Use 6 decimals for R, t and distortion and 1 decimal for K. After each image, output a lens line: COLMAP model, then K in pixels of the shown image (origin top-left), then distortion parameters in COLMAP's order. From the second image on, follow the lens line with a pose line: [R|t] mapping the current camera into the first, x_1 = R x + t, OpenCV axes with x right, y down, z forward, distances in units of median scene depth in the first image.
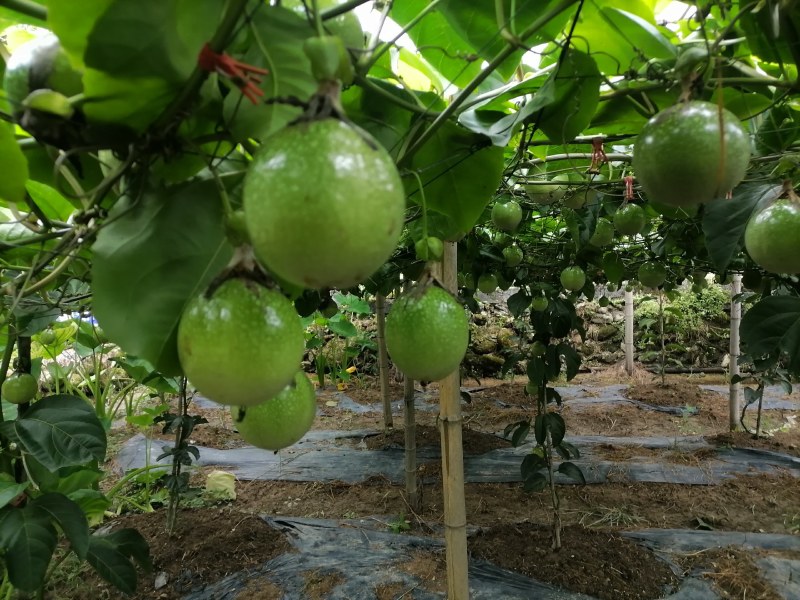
lens RADIAL K [[621.2, 0, 400.4], [0, 621.2, 297.9], [0, 0, 1]] dist [0.038063, 0.011005]
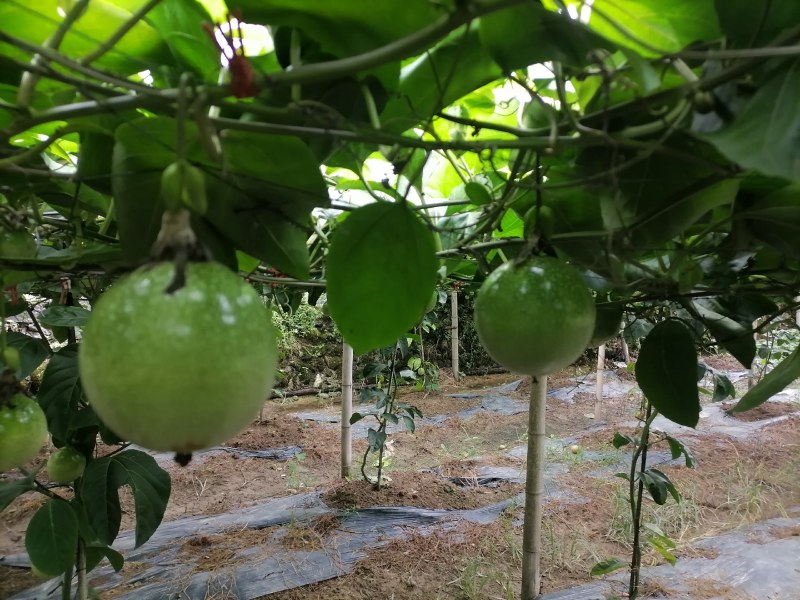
lens RADIAL K [[621.2, 0, 400.4], [0, 621.2, 299.2], [0, 0, 1]] dist [0.038063, 0.011005]
pose [[0.791327, 0.003427, 0.611384, 0.087804], [0.004541, 0.999924, -0.011482, -0.015838], [-0.611377, 0.011862, 0.791251, 0.331362]]
